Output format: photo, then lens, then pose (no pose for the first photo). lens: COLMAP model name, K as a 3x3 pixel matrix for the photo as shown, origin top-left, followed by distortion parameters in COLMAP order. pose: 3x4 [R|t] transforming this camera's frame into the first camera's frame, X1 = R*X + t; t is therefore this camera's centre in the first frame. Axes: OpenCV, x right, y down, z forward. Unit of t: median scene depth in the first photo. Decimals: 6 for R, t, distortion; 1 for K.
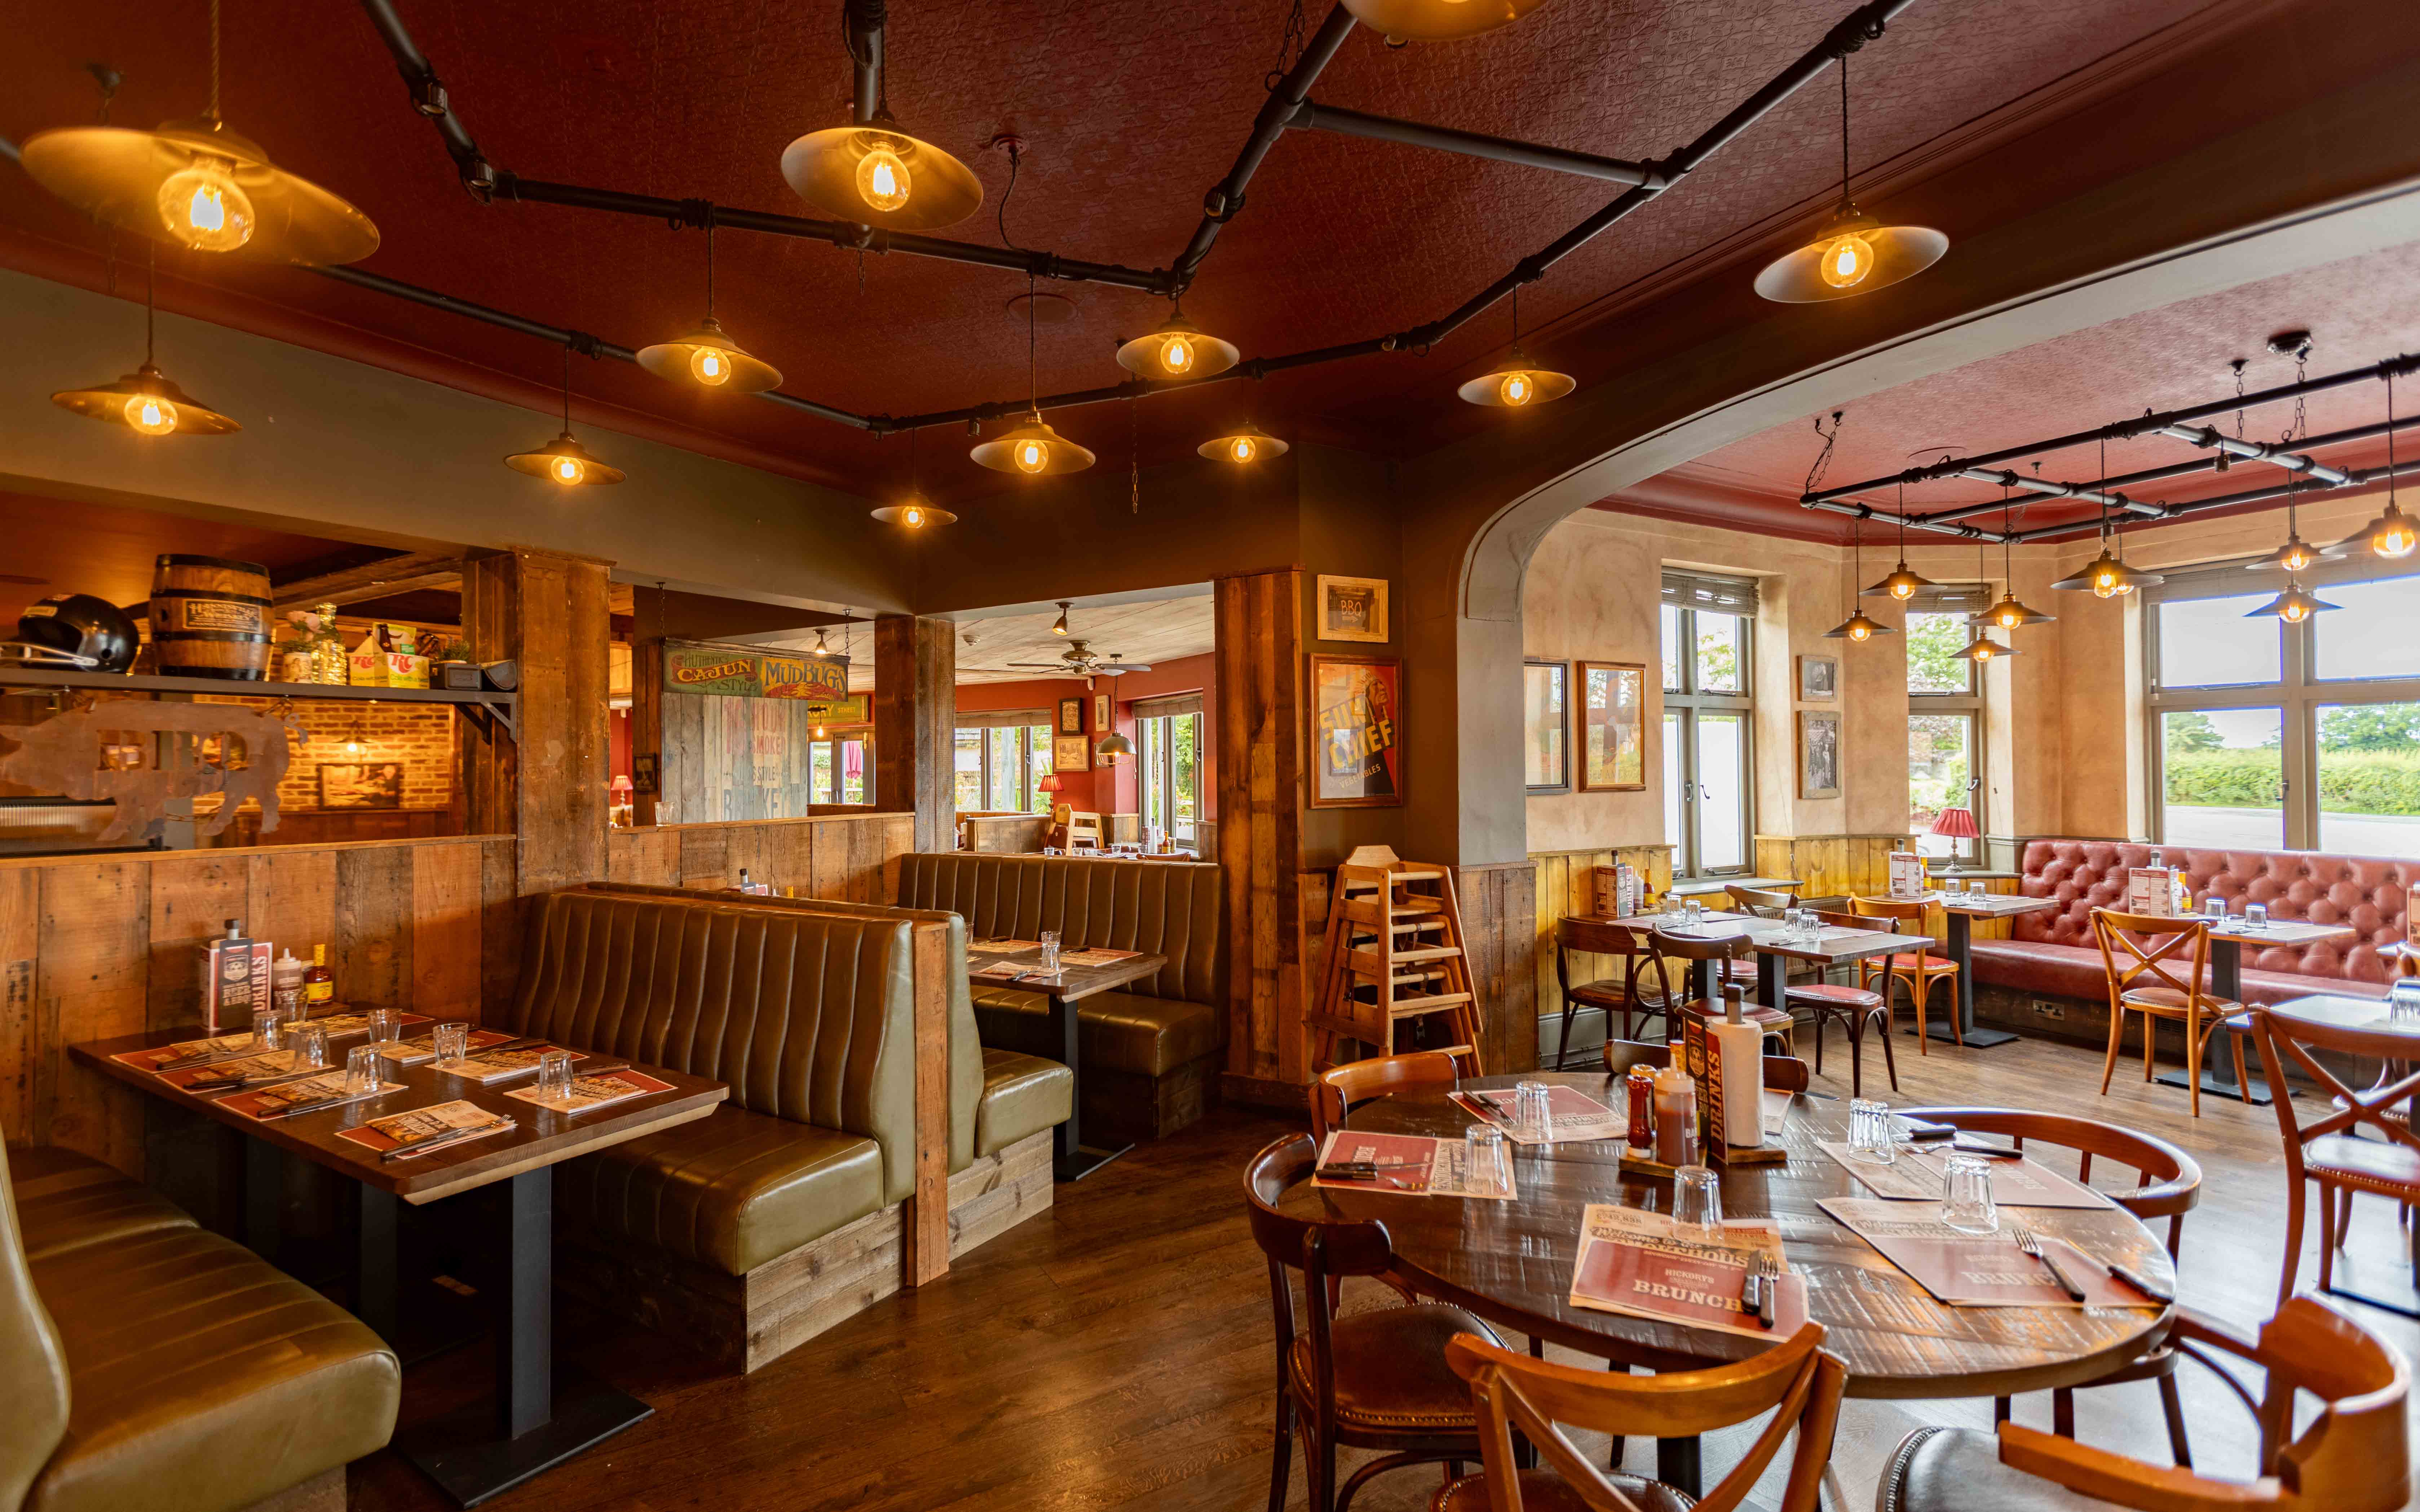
lens RADIAL K [[1130.6, 0, 1217.8], [0, 1130.6, 752.7], [0, 0, 1]] dist [0.003686, 0.000050]
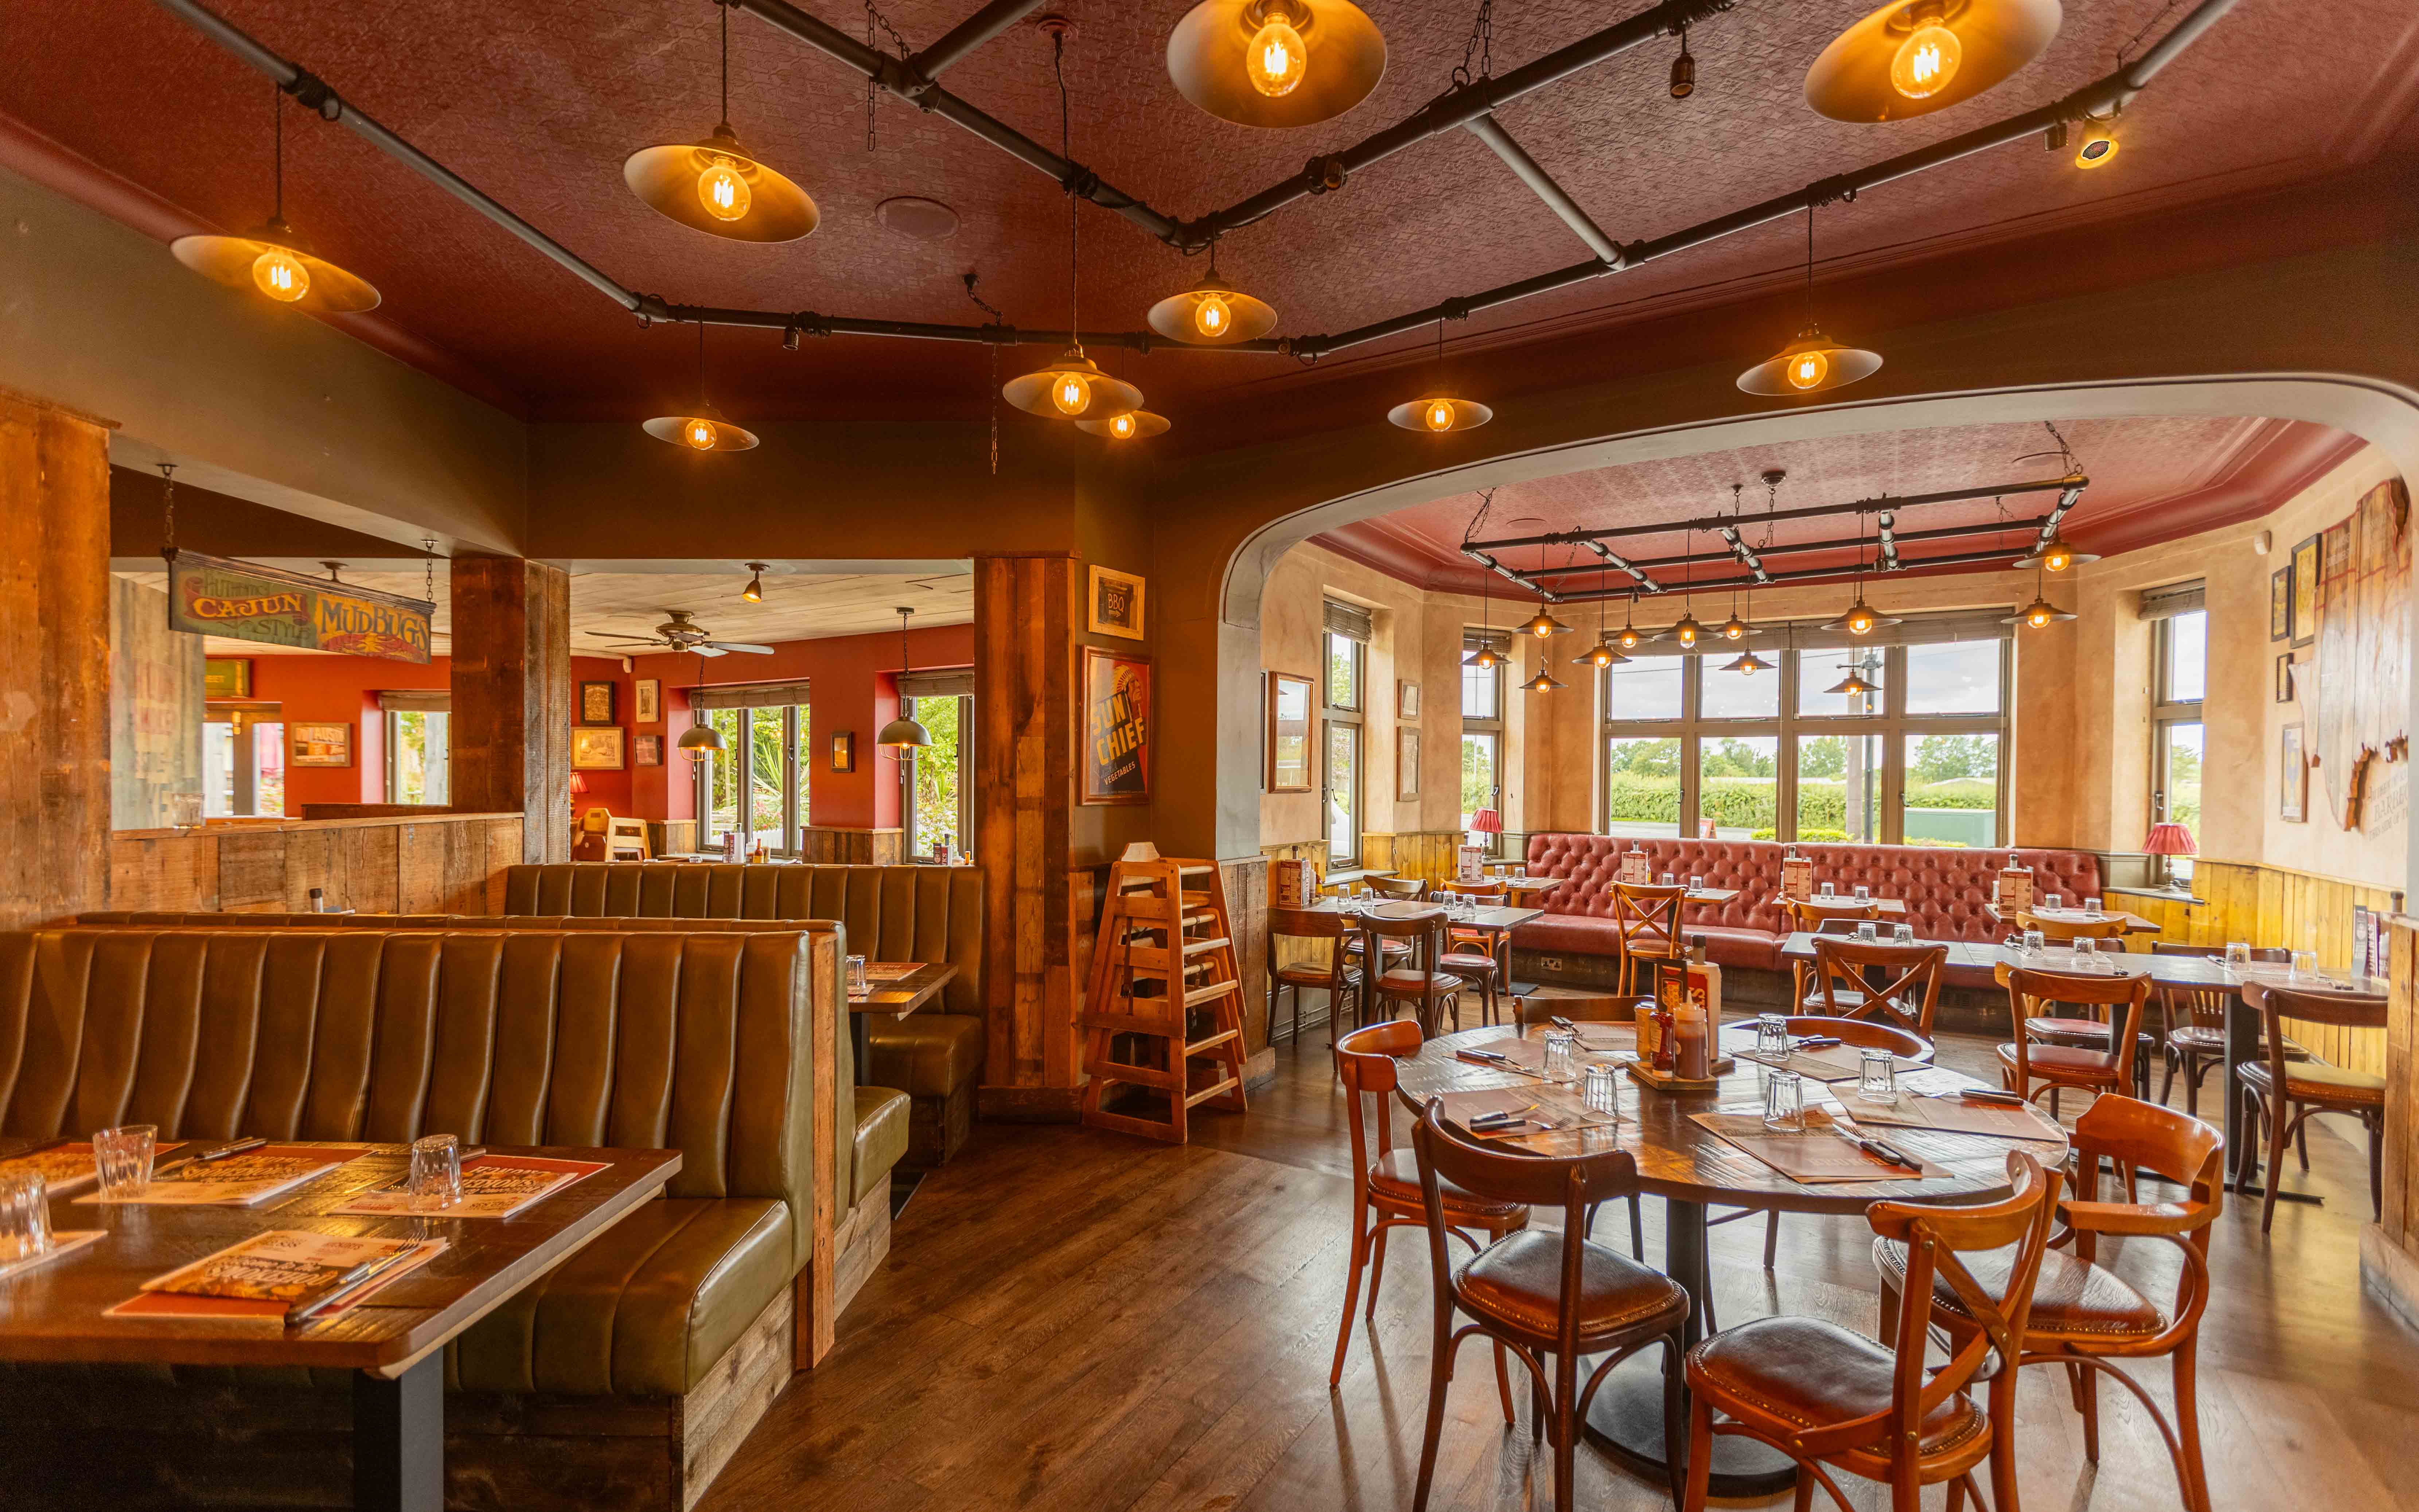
lens RADIAL K [[1130.3, 0, 1245.8], [0, 1130.3, 801.9], [0, 0, 1]] dist [0.003686, 0.000050]
pose [[0.857227, 0.004363, 0.514920, -0.271174], [-0.020413, 0.999466, 0.025515, 0.016949], [-0.514533, -0.032384, 0.856859, 0.085579]]
